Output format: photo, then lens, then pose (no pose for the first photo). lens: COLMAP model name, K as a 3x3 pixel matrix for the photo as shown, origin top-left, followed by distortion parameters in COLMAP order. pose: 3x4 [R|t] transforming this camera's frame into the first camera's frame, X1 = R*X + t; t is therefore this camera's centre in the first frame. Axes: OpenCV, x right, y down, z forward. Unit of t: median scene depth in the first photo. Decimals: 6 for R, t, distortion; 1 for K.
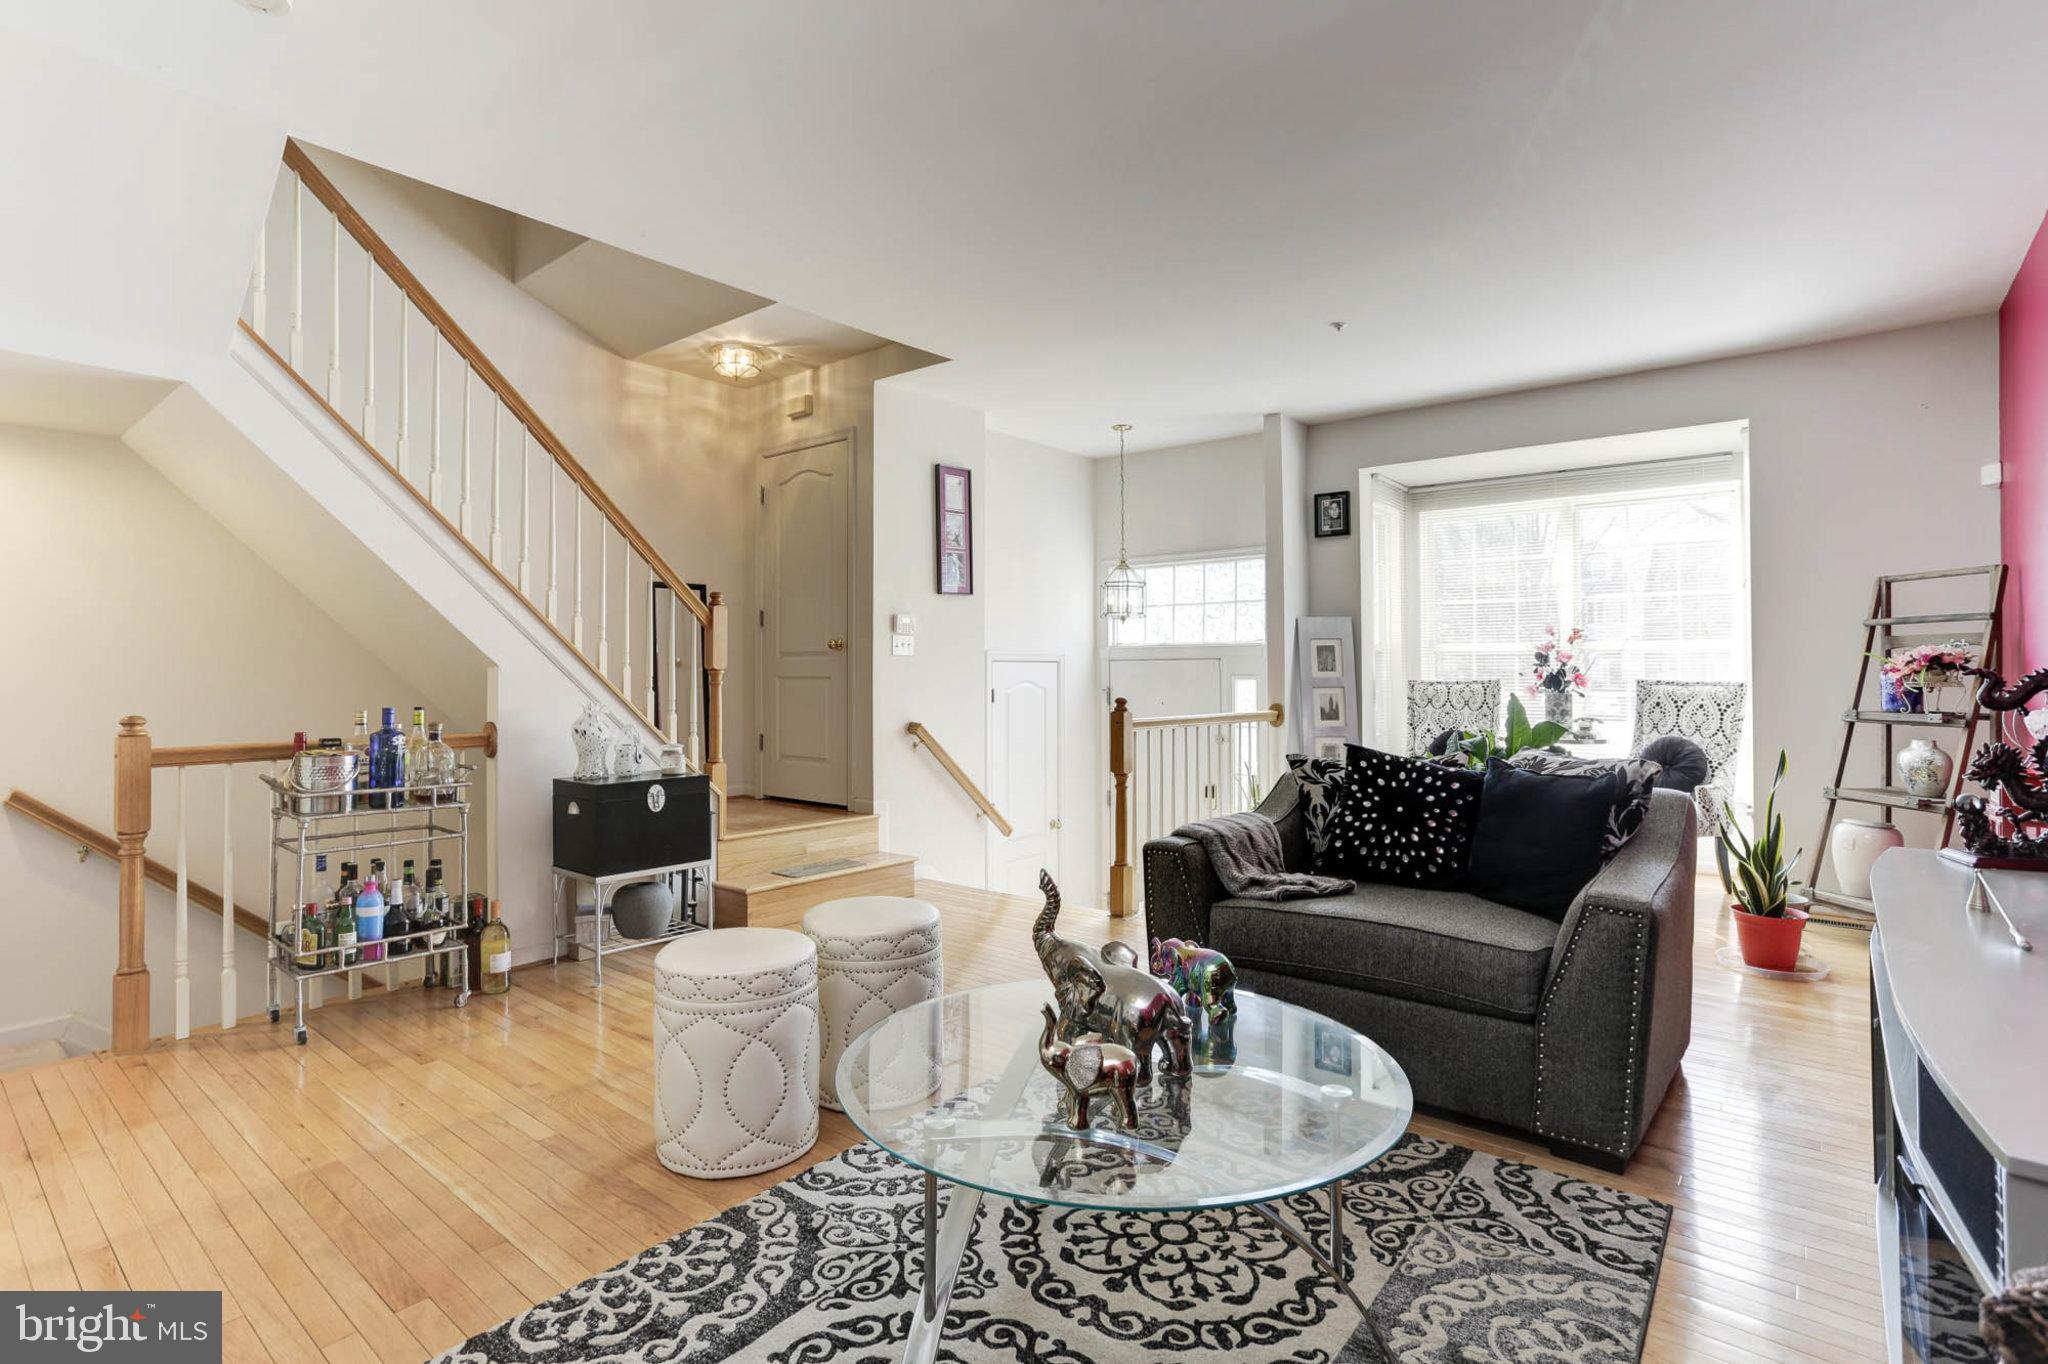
lens RADIAL K [[1003.8, 0, 1001.1], [0, 1003.8, 639.2], [0, 0, 1]] dist [-0.028803, 0.020849]
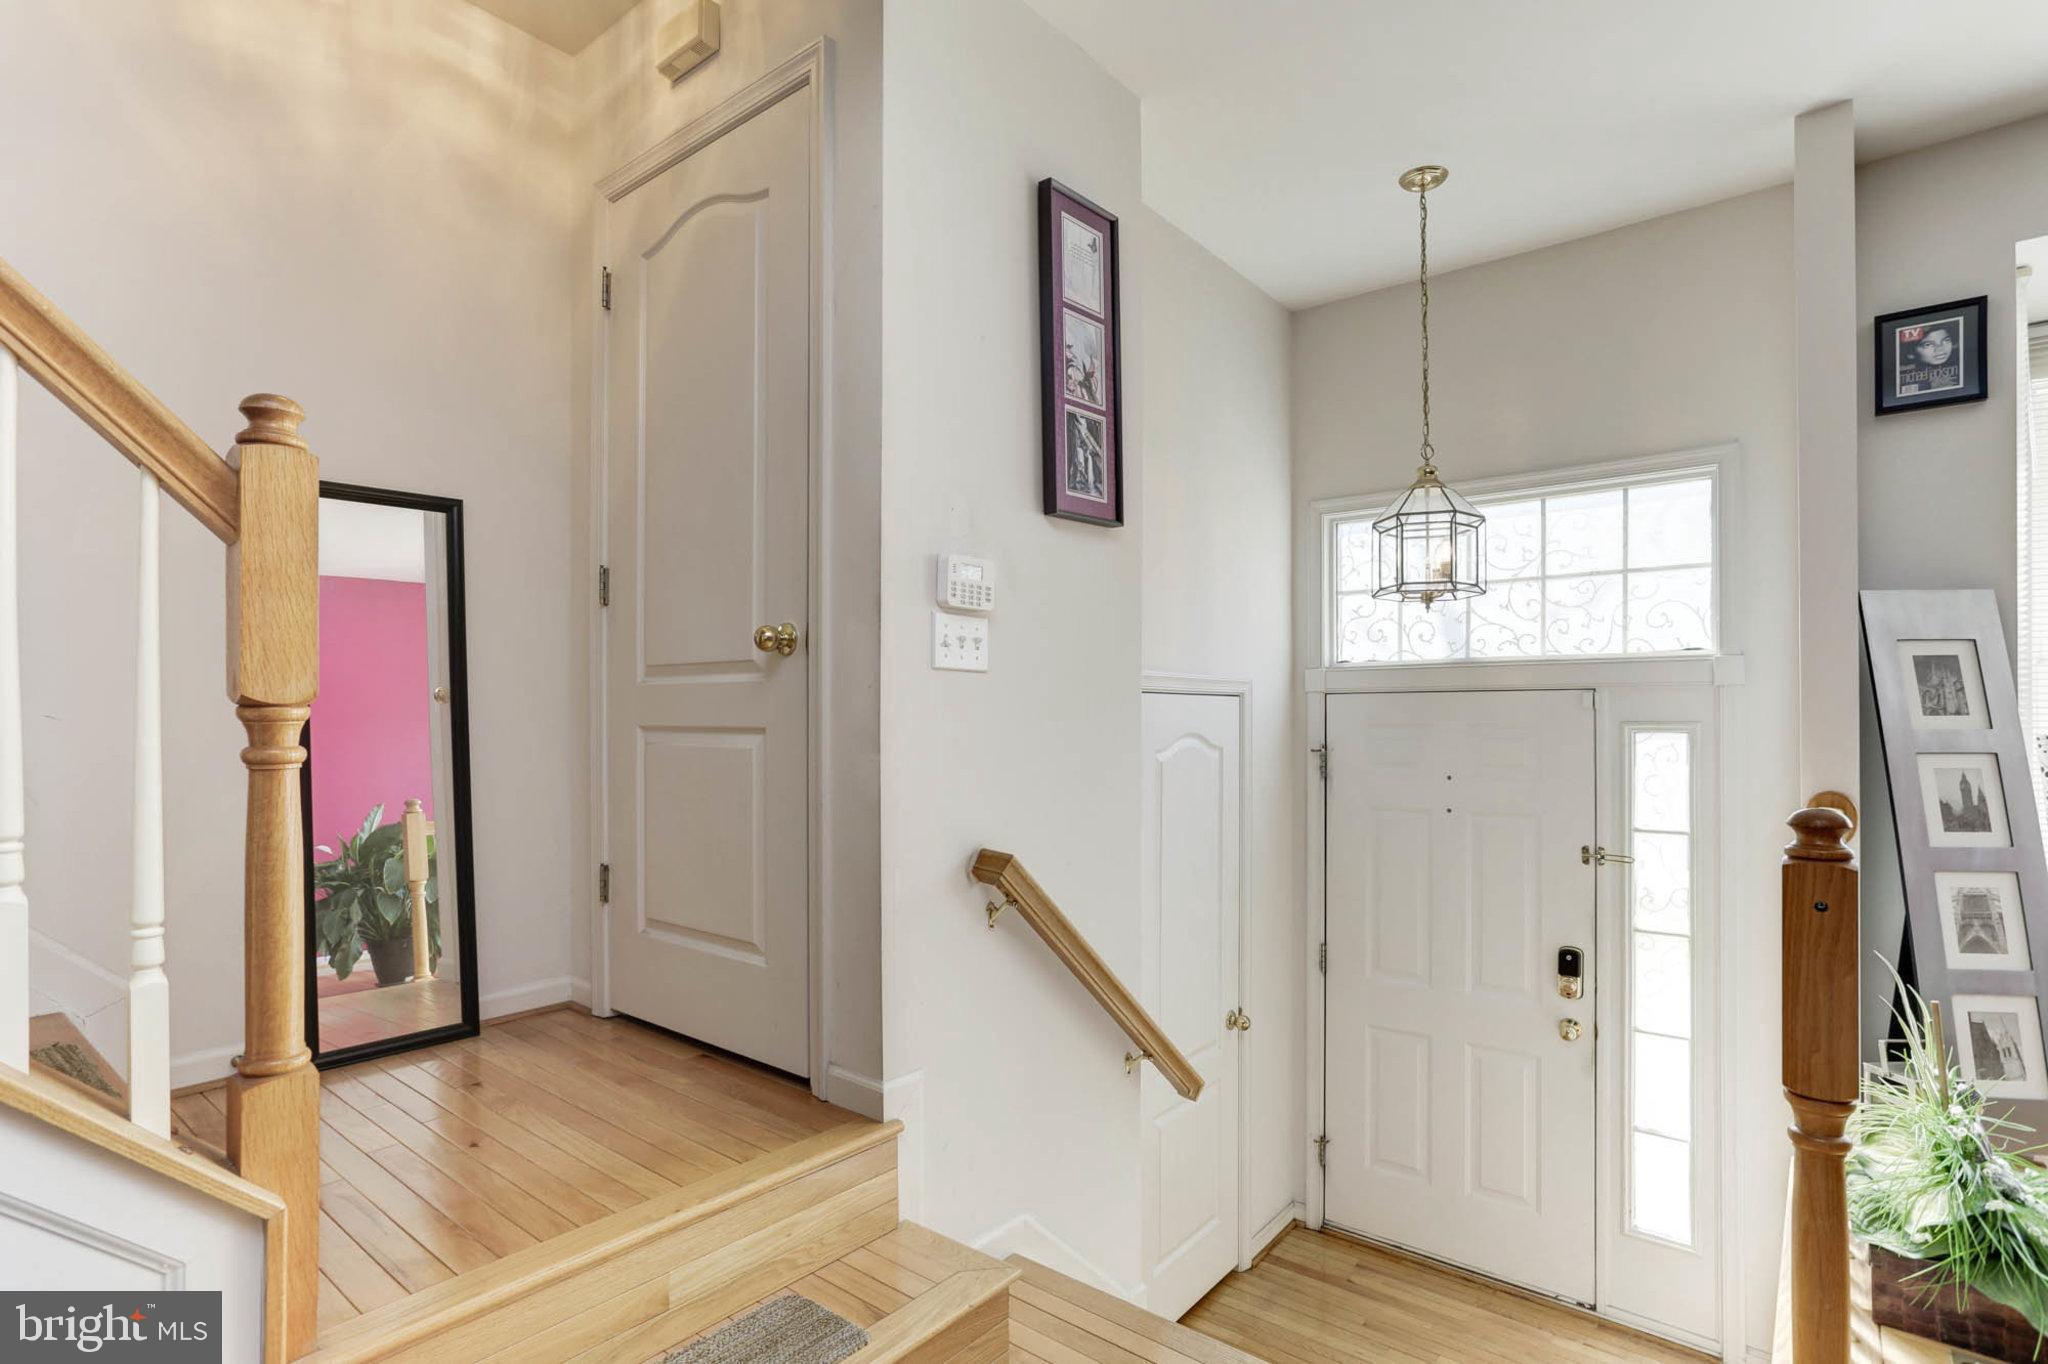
lens RADIAL K [[1003.8, 0, 1024.1], [0, 1003.8, 712.8], [0, 0, 1]] dist [-0.028803, 0.020849]
pose [[0.998998, 0.002031, 0.044699, -0.085673], [-0.003438, 0.999500, 0.031424, 0.018724], [-0.044613, -0.031546, 0.998506, 0.590005]]
